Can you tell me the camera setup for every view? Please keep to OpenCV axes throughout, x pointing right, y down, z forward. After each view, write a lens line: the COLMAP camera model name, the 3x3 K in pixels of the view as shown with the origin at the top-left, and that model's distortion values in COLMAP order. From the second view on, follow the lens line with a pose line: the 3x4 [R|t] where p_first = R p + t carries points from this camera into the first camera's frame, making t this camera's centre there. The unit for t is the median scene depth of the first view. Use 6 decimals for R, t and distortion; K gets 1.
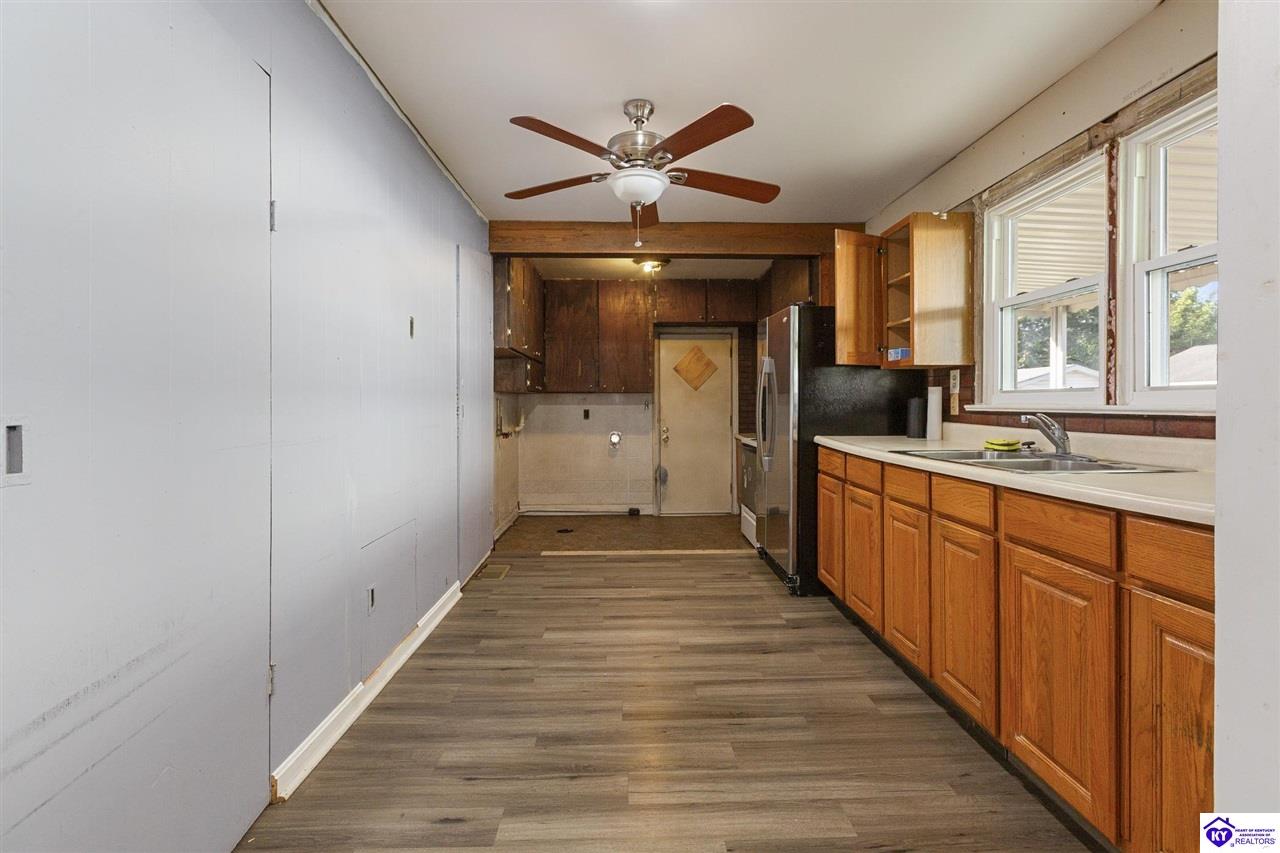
lens RADIAL K [[575.2, 0, 642.3], [0, 575.2, 404.0], [0, 0, 1]] dist [-0.000569, -0.000080]
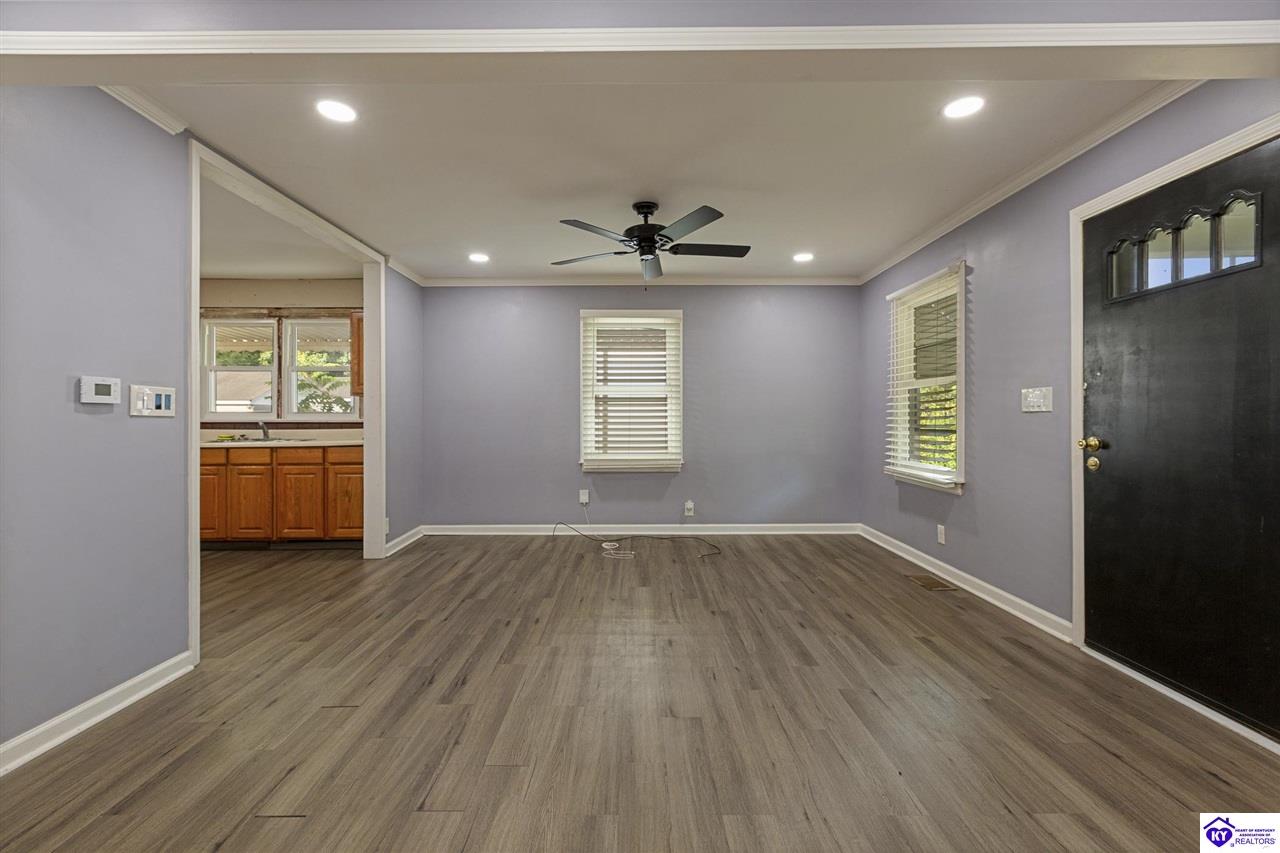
lens RADIAL K [[565.4, 0, 635.2], [0, 565.4, 415.0], [0, 0, 1]] dist [-0.000066, -0.000636]
pose [[0.021448, 0.007028, 0.999745, -1.234848], [0.004099, 0.999966, -0.007118, 0.007167], [-0.999762, 0.004250, 0.021419, -0.482260]]
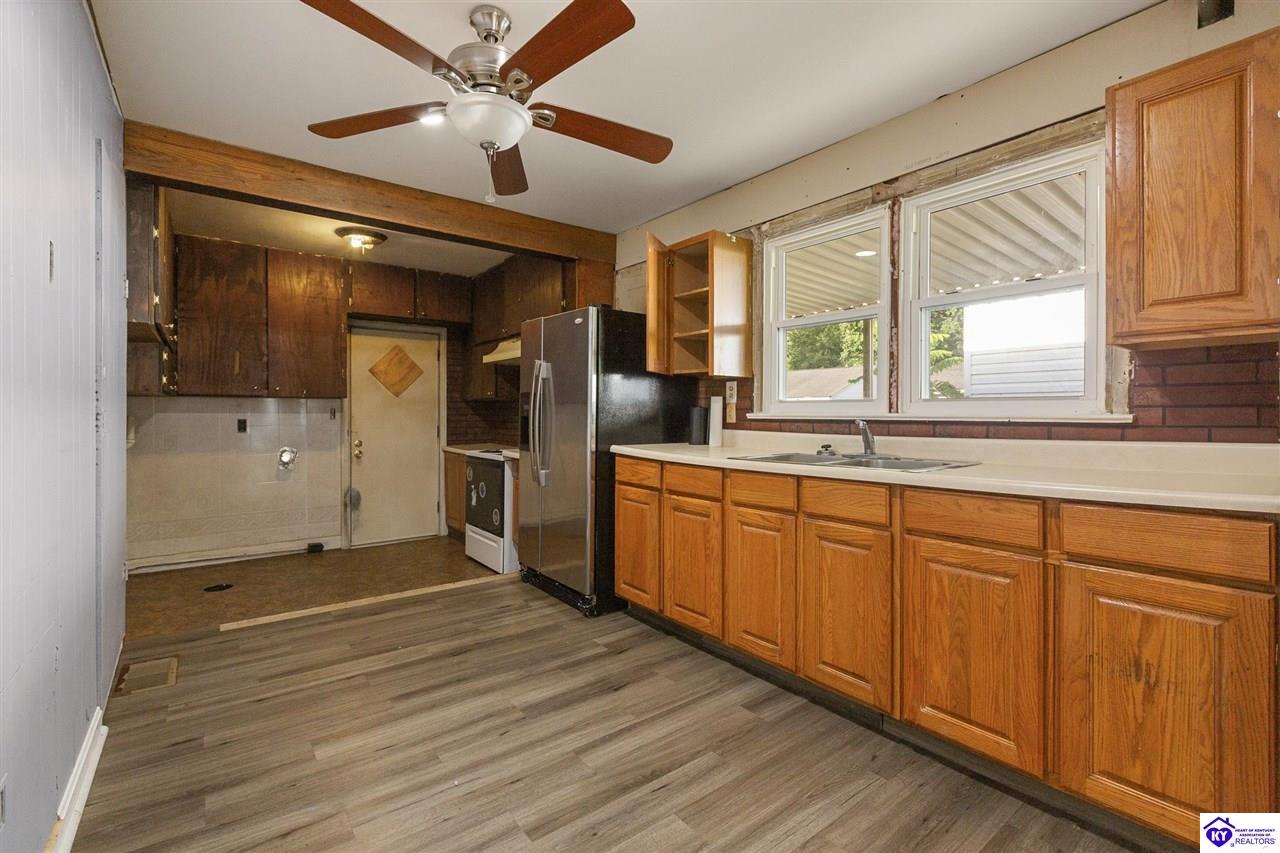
lens RADIAL K [[565.4, 0, 635.2], [0, 565.4, 415.0], [0, 0, 1]] dist [-0.000066, -0.000636]
pose [[0.812614, 0.003480, 0.582792, -0.246392], [-0.003698, 0.999993, -0.000815, 0.006575], [-0.582791, -0.001493, 0.812621, 0.242543]]
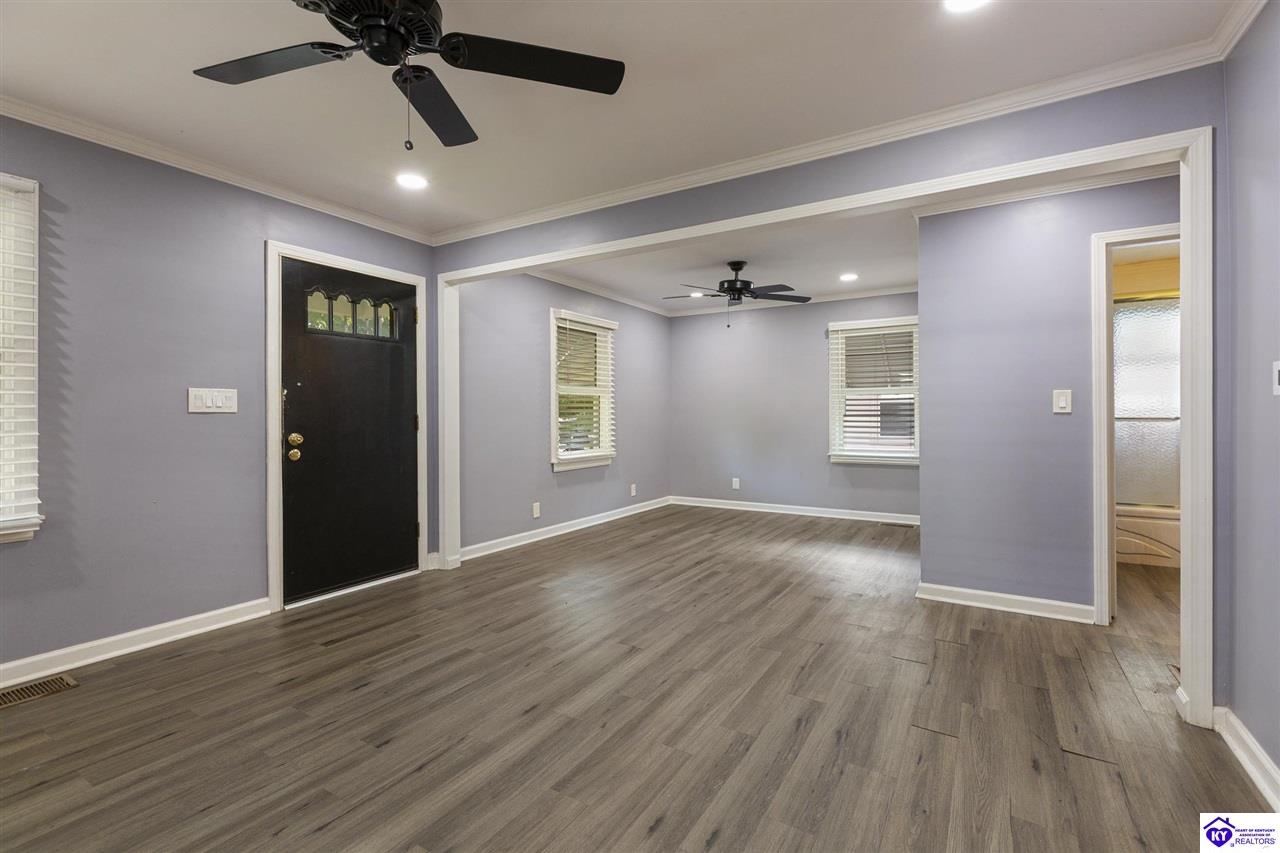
lens RADIAL K [[583.7, 0, 613.2], [0, 583.7, 415.5], [0, 0, 1]] dist [-0.001928, -0.000202]
pose [[-0.570988, 0.005708, -0.820938, 0.257553], [0.003574, 0.999984, 0.004468, -0.000122], [0.820950, -0.000383, -0.571000, -0.005702]]
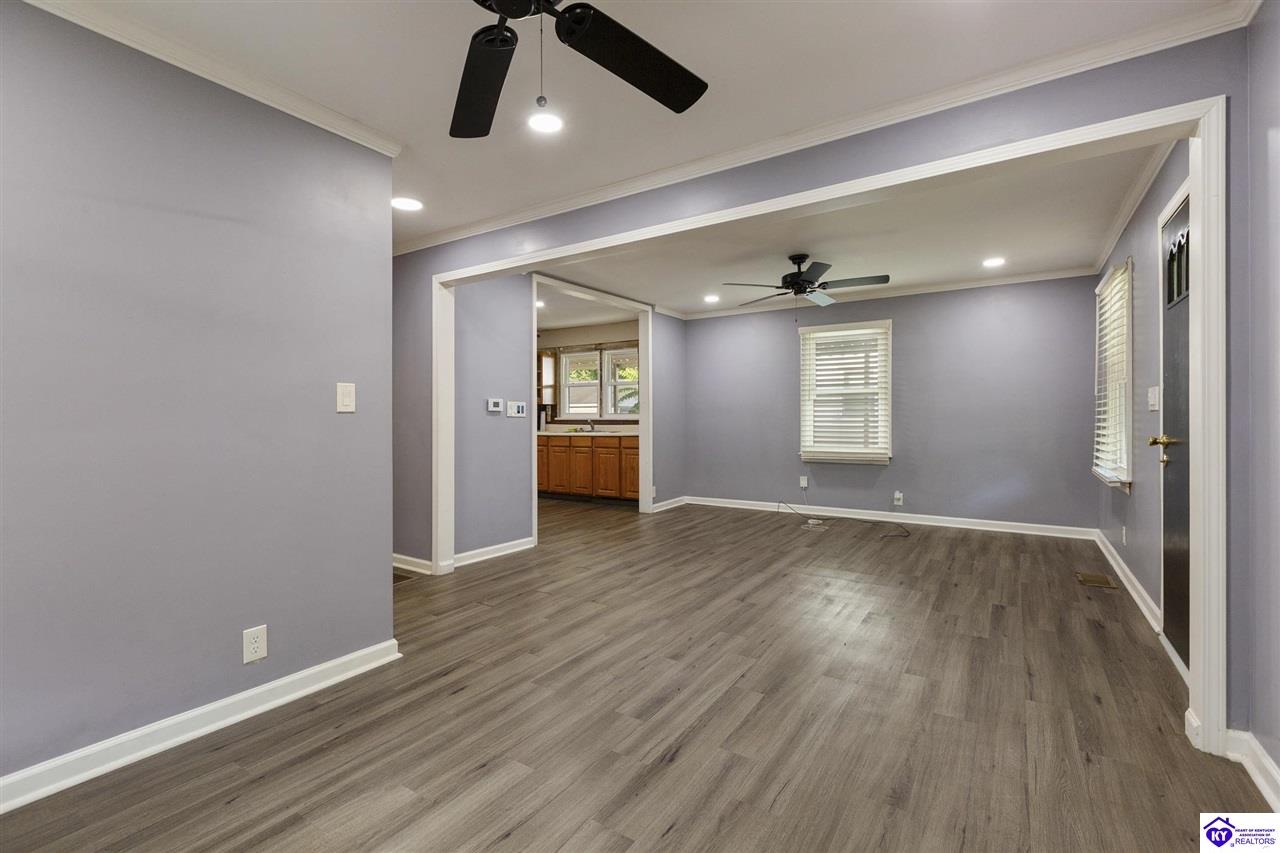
lens RADIAL K [[566.9, 0, 638.3], [0, 566.9, 409.7], [0, 0, 1]] dist [-0.001391, -0.000165]
pose [[0.563031, 0.010659, 0.826367, -1.599766], [0.004107, 0.999868, -0.015695, 0.006788], [-0.826426, 0.012230, 0.562913, -0.990921]]
